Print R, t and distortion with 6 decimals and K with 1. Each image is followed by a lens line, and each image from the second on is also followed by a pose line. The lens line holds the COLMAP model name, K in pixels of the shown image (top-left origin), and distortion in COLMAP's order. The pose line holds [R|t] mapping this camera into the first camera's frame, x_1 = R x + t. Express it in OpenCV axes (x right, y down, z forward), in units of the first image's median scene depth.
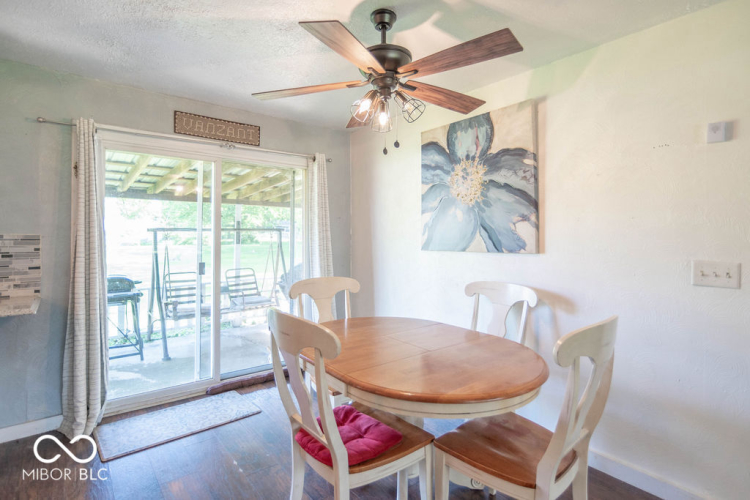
lens RADIAL K [[386.7, 0, 375.7], [0, 386.7, 244.4], [0, 0, 1]] dist [0.000127, 0.005502]
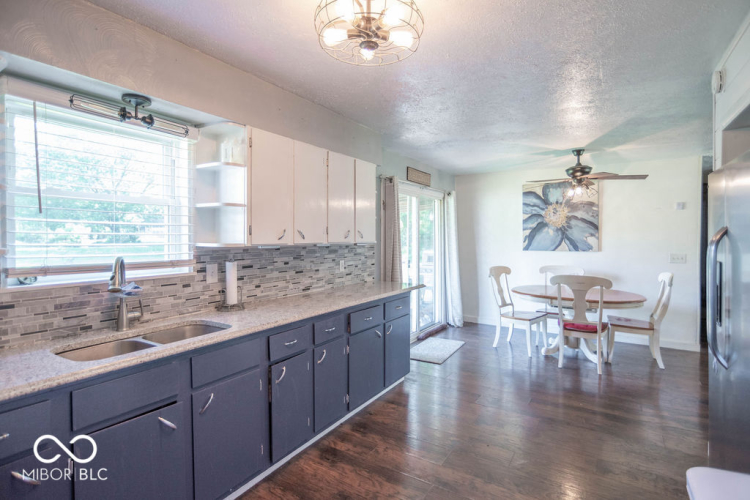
lens RADIAL K [[386.7, 0, 373.7], [0, 386.7, 249.1], [0, 0, 1]] dist [0.000127, 0.005502]
pose [[0.940511, -0.011981, 0.339552, -1.293997], [0.007061, 0.999851, 0.015723, -0.028254], [-0.339690, -0.012390, 0.940456, -0.520052]]
